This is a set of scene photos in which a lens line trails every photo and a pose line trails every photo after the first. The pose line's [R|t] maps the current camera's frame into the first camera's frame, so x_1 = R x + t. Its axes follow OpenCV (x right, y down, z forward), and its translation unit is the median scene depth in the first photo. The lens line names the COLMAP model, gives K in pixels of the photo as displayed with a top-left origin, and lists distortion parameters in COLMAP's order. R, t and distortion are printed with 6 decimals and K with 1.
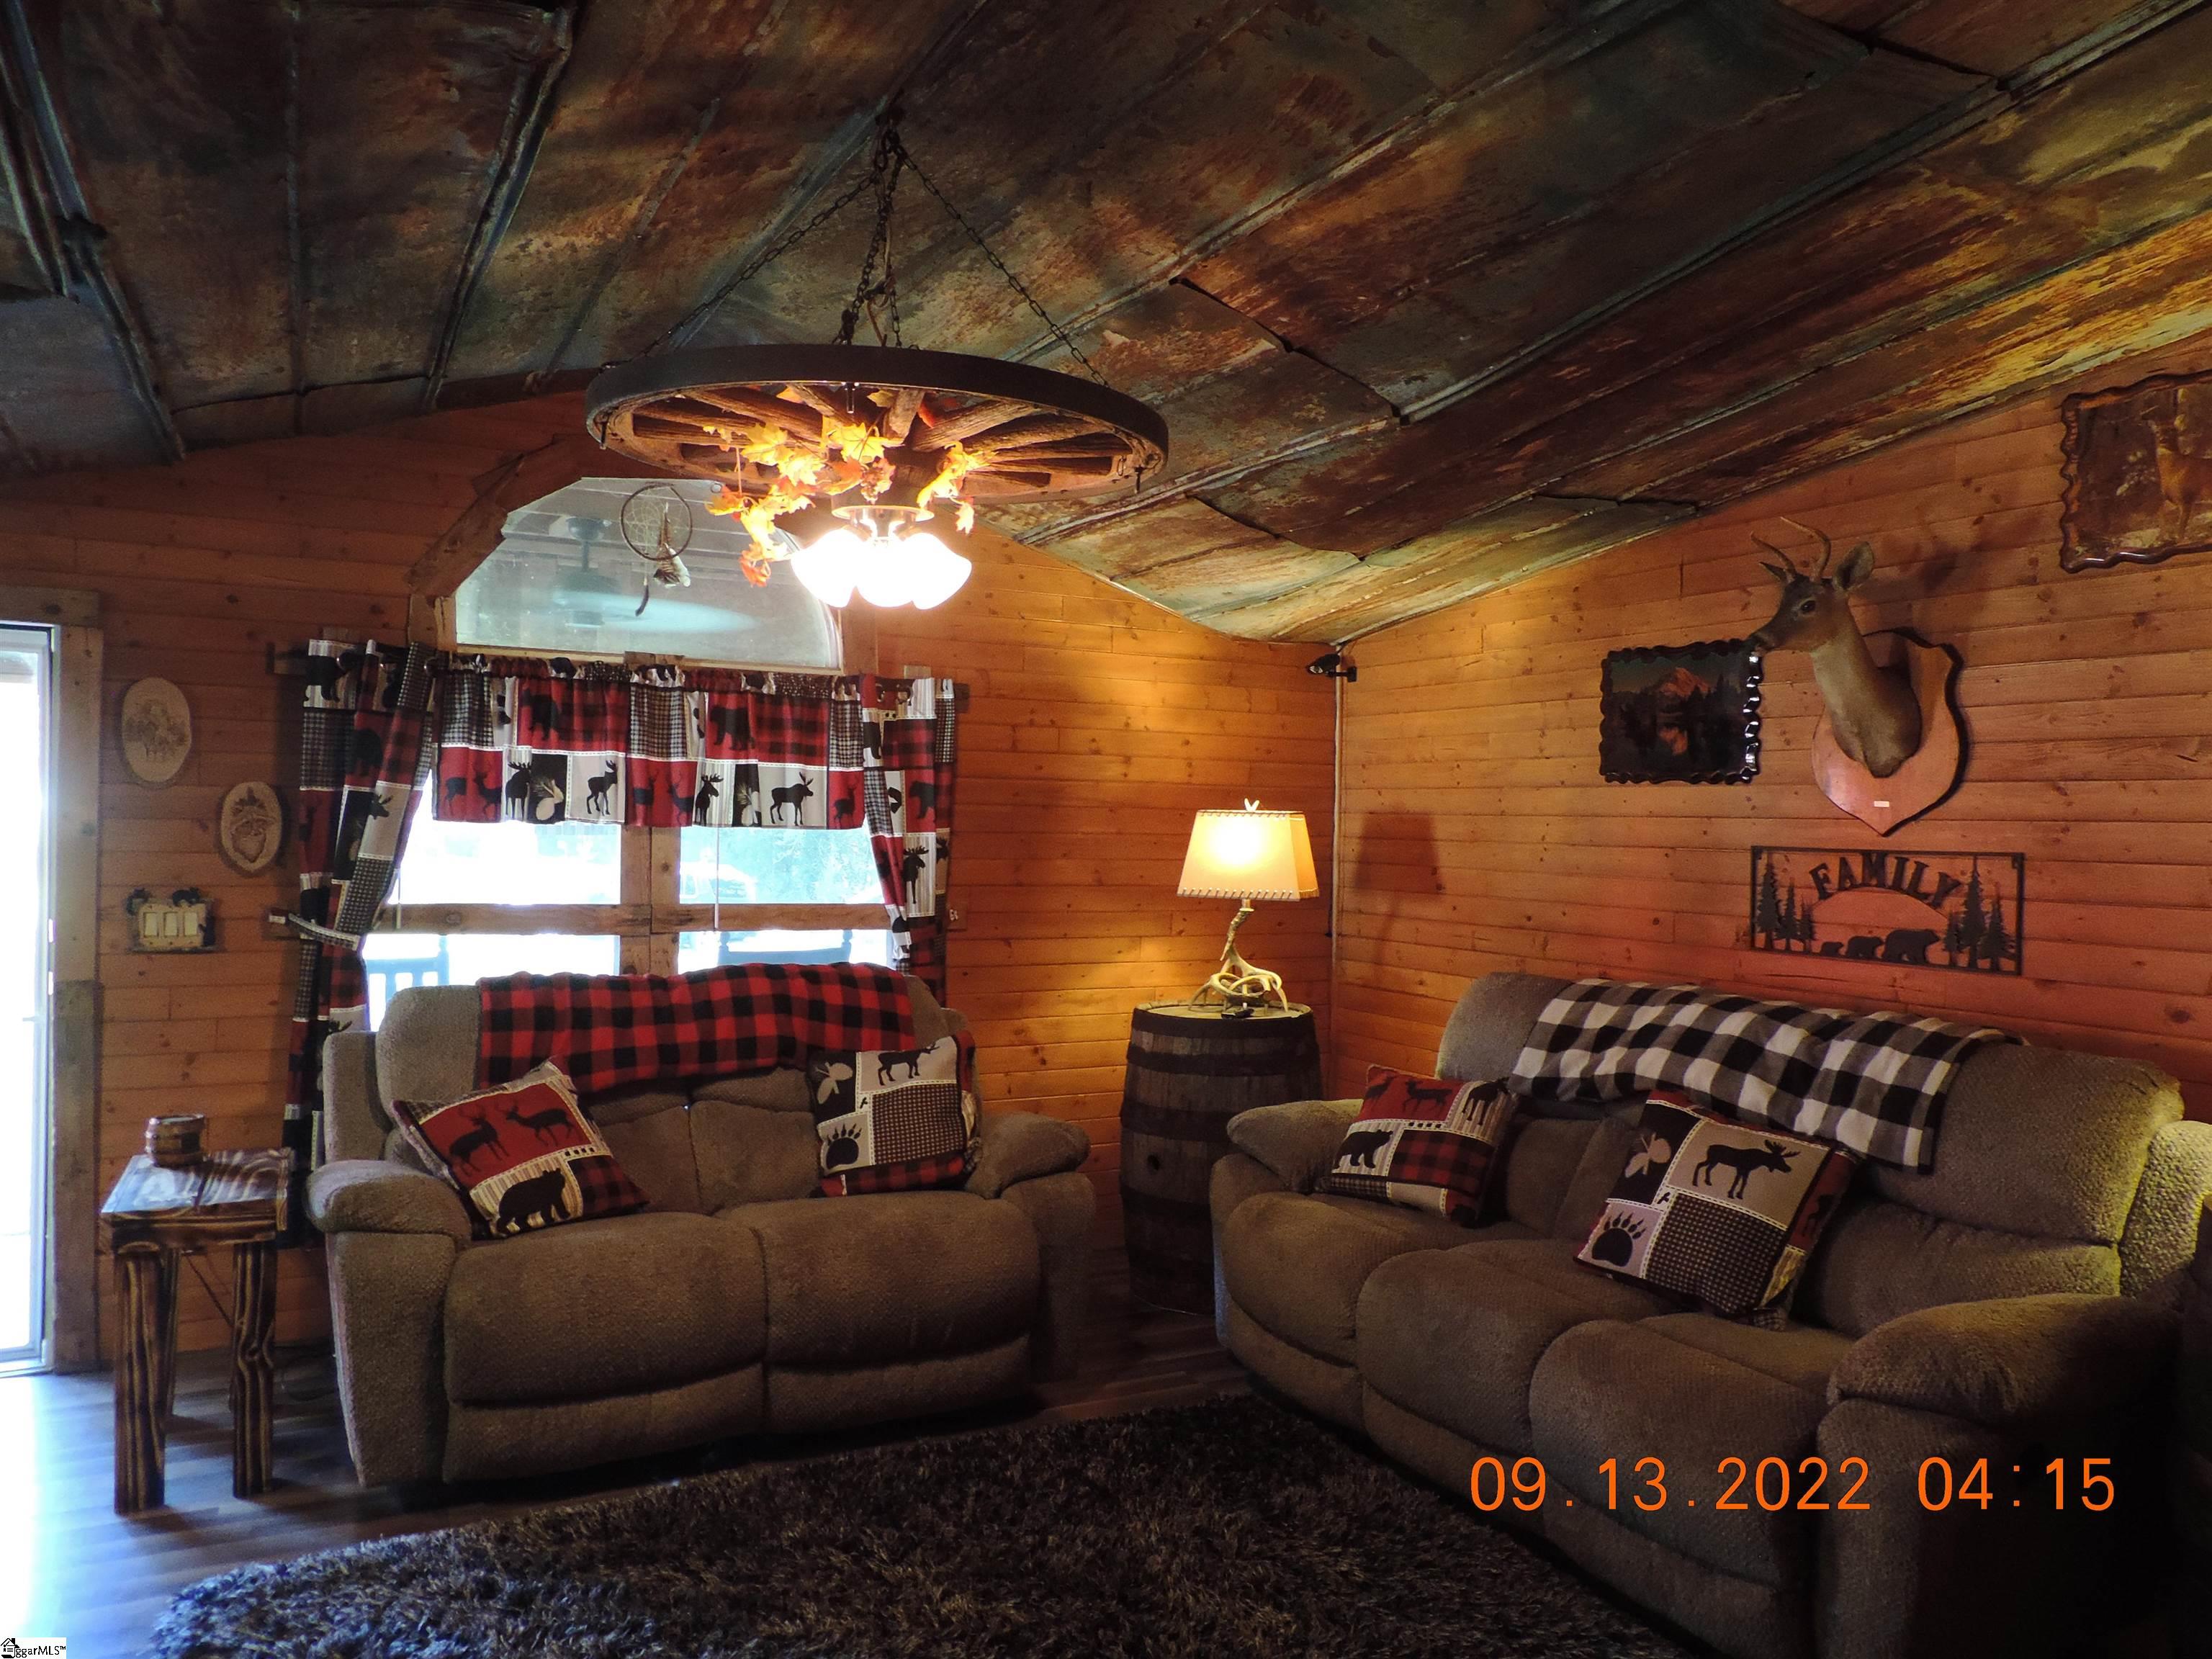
lens RADIAL K [[1577.7, 0, 1104.2], [0, 1577.7, 816.2], [0, 0, 1]] dist [-0.020965, -0.003954]
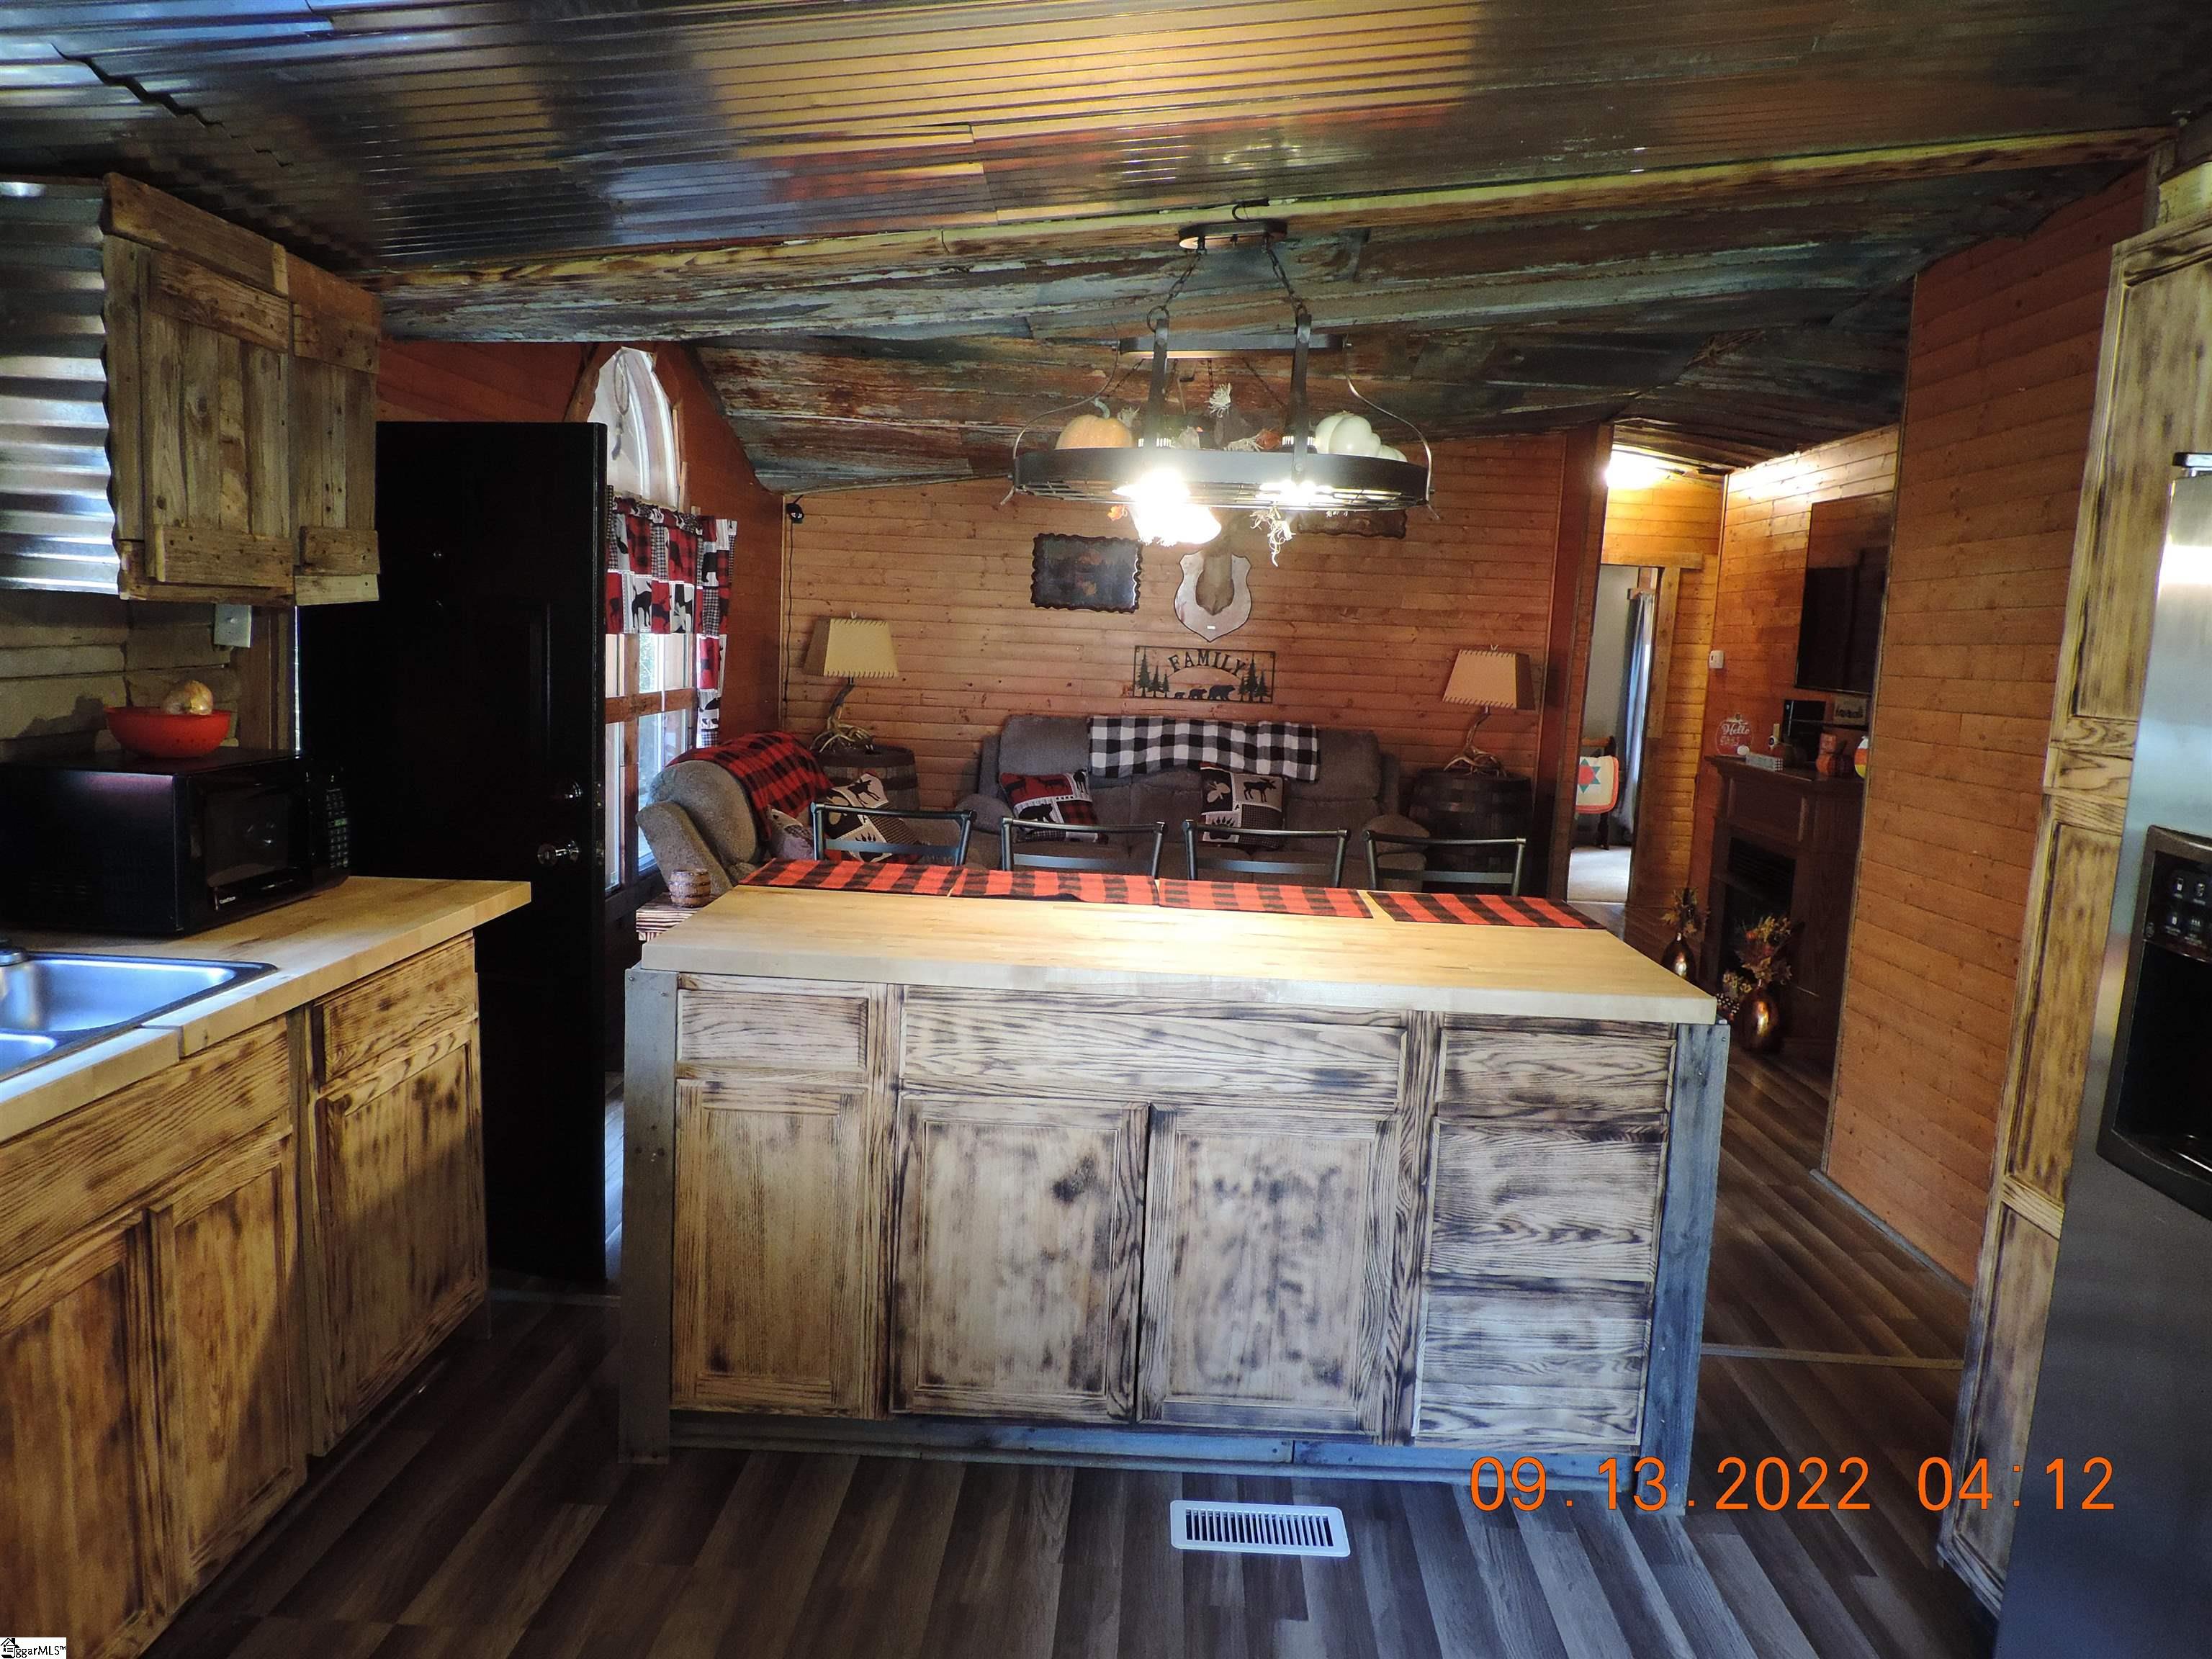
lens RADIAL K [[1568.6, 0, 1109.1], [0, 1568.6, 839.4], [0, 0, 1]] dist [-0.017833, -0.005293]
pose [[0.472110, -0.117428, 0.873684, -1.448245], [-0.036562, 0.987627, 0.152500, -0.042532], [-0.880781, -0.103940, 0.461975, 0.090904]]
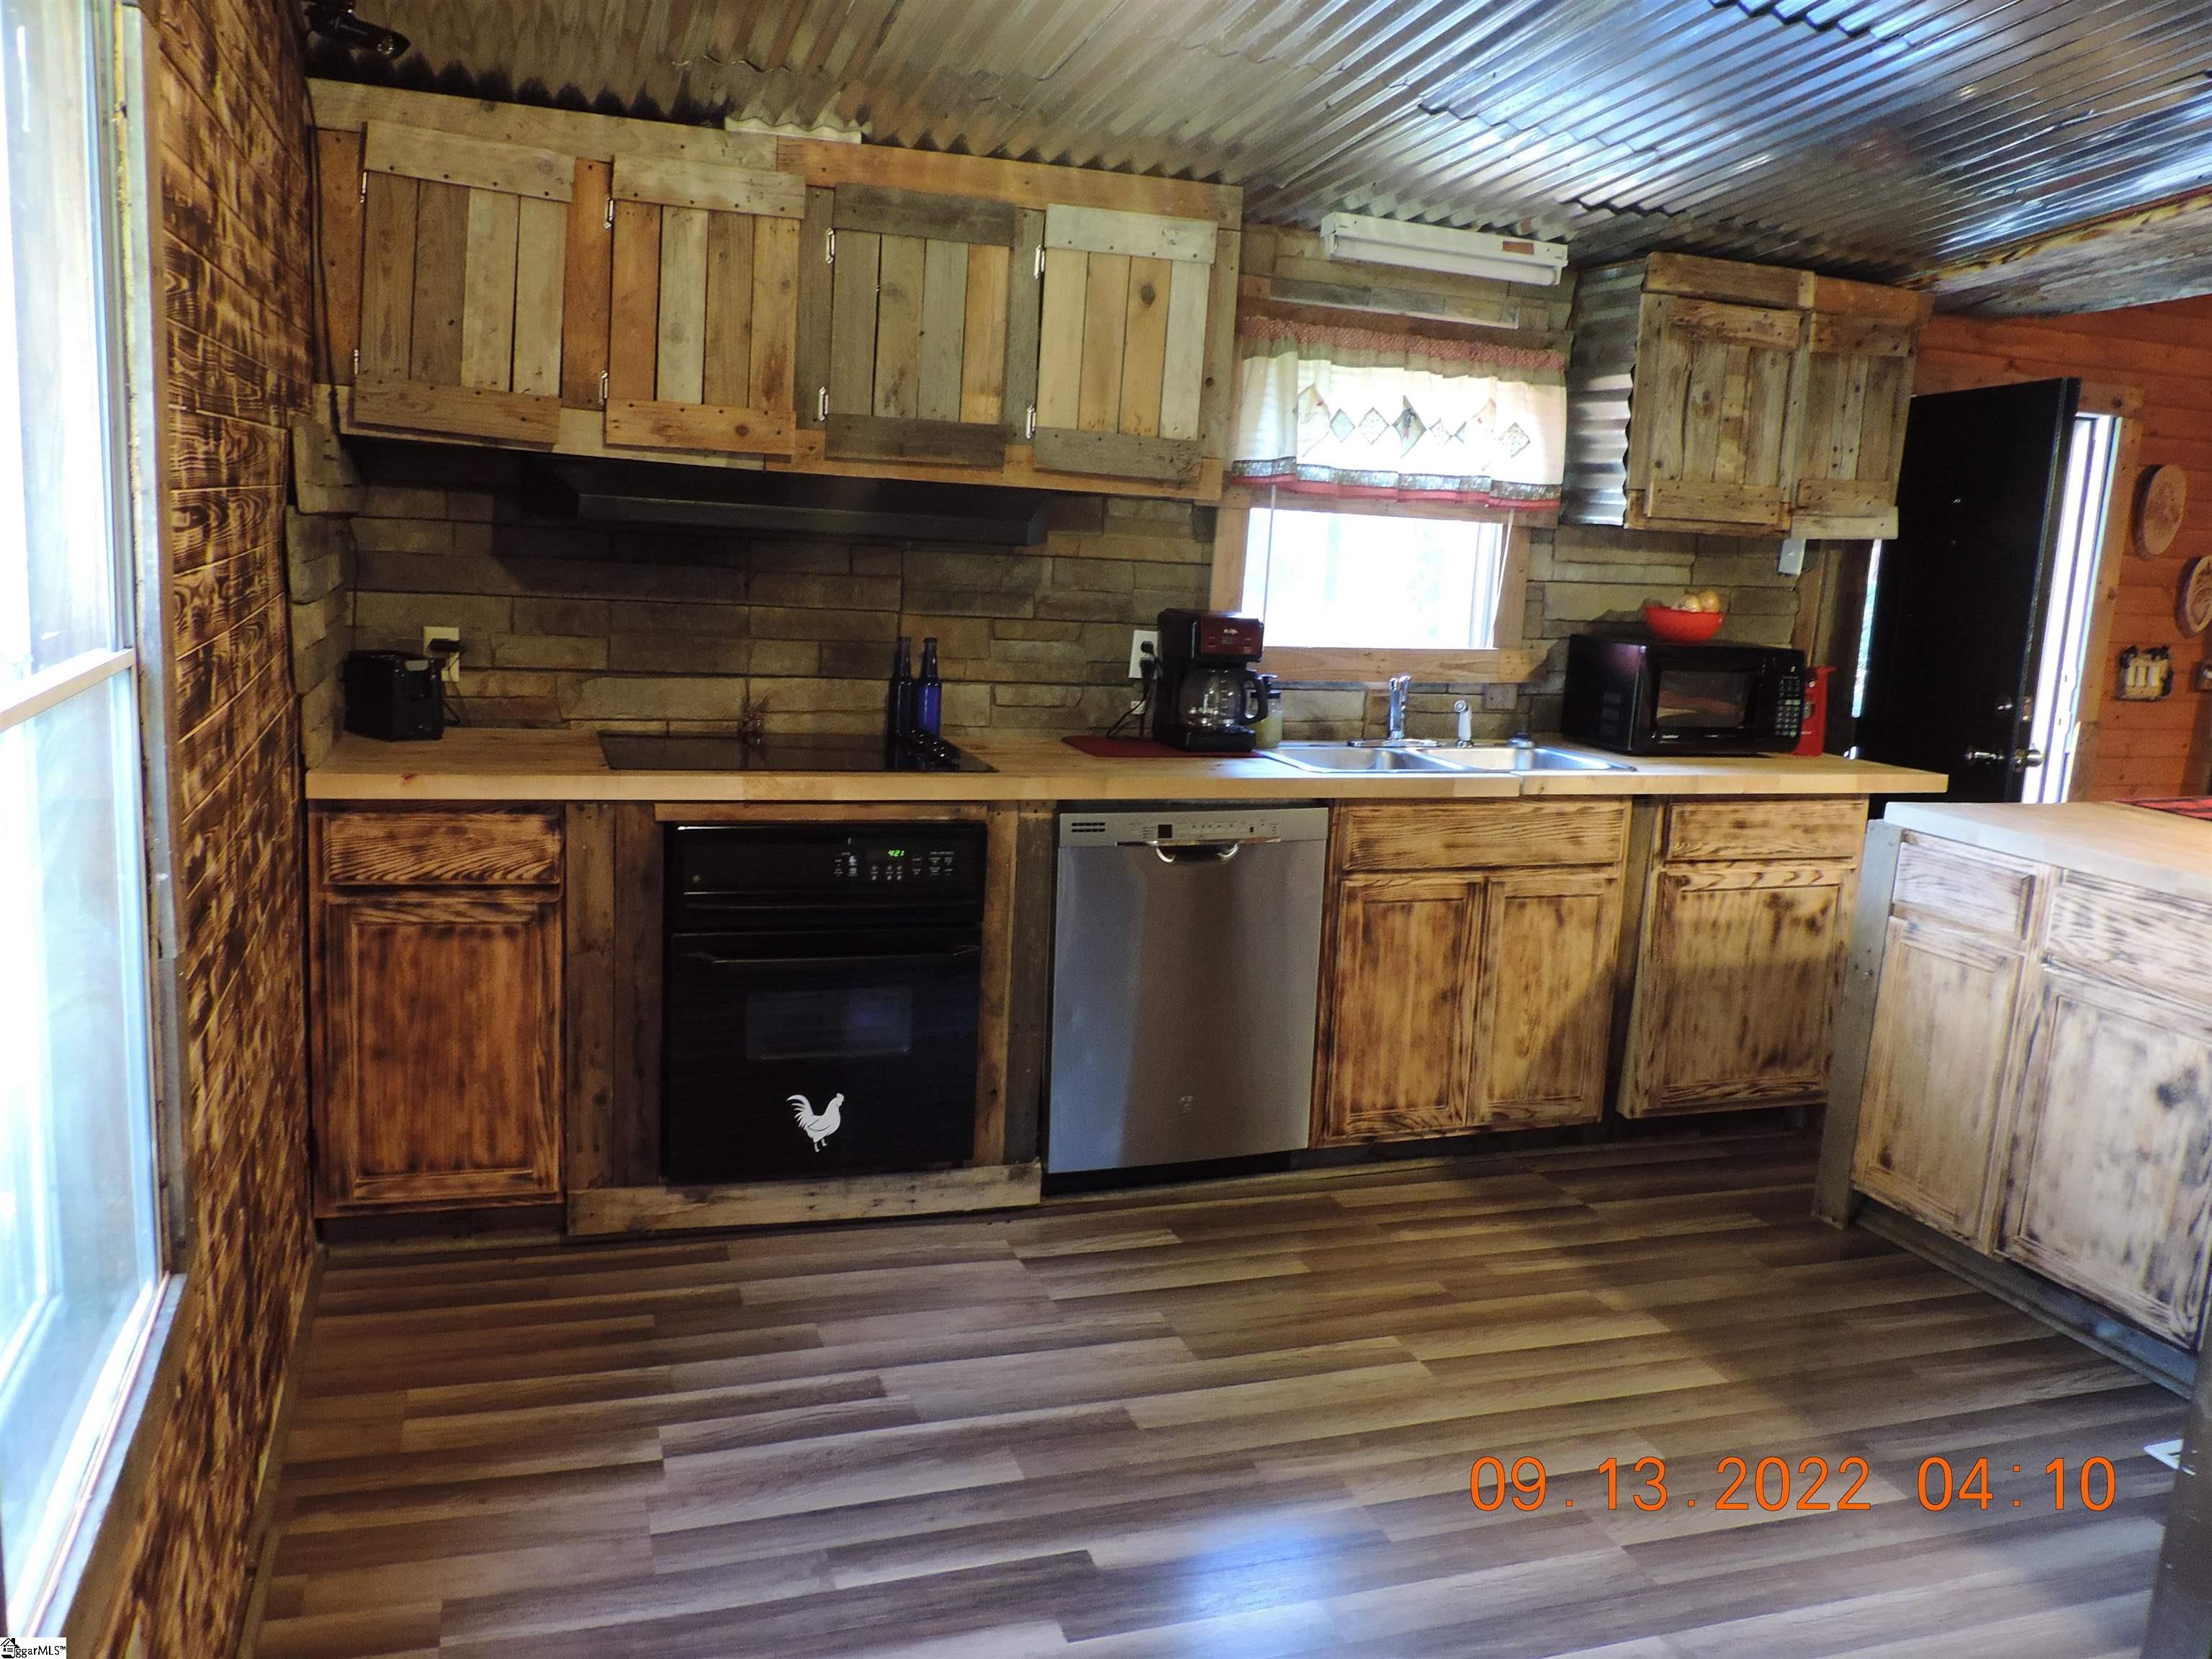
lens RADIAL K [[1712.5, 0, 1106.0], [0, 1712.5, 829.5], [0, 0, 1]] dist [-0.001294, -0.044645]
pose [[0.991264, 0.050507, -0.121839, -1.256315], [-0.028393, 0.983831, 0.176837, -0.022347], [0.128800, -0.171832, 0.976670, -0.378980]]
